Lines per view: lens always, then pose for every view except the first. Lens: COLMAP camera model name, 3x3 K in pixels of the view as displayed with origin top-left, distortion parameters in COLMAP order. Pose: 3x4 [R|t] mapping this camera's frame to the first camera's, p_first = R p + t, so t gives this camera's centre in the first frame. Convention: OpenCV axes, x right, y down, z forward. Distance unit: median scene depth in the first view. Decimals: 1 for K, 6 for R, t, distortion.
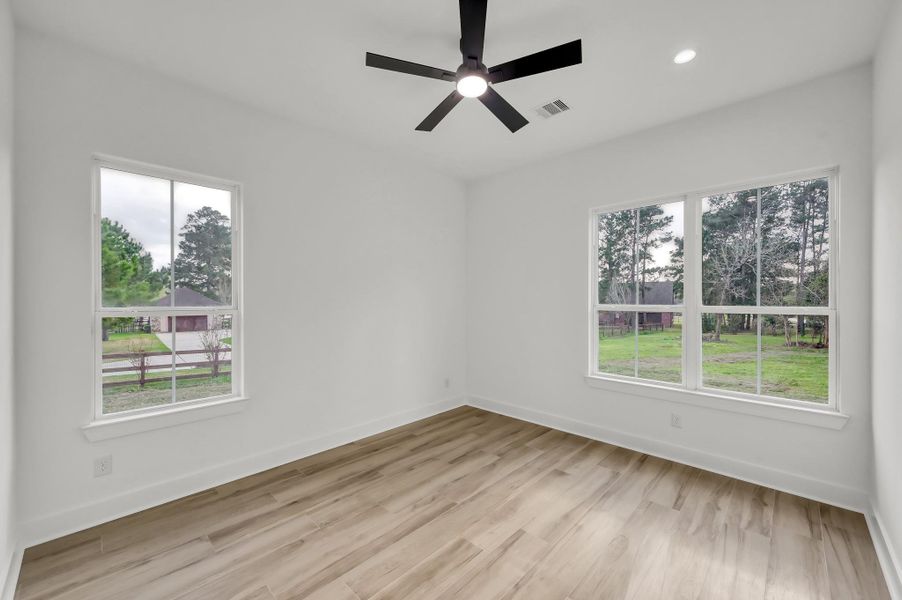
lens RADIAL K [[355.2, 0, 449.9], [0, 355.2, 301.3], [0, 0, 1]] dist [-0.001215, -0.000037]
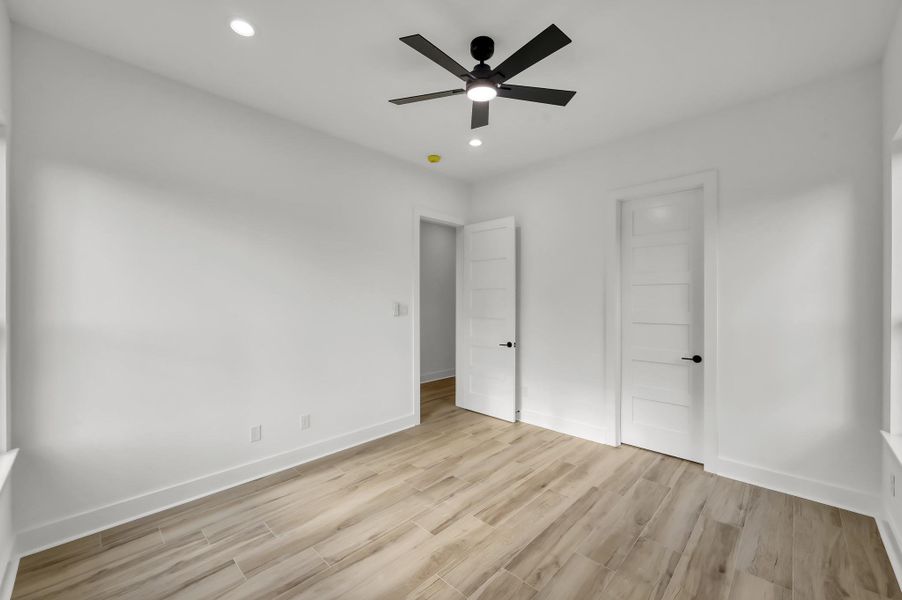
lens RADIAL K [[355.2, 0, 449.9], [0, 355.2, 301.3], [0, 0, 1]] dist [-0.001215, -0.000037]
pose [[-0.999975, 0.005315, 0.004653, 0.149401], [0.005324, 0.999984, 0.001989, -0.008792], [-0.004643, 0.002013, -0.999987, 2.003094]]
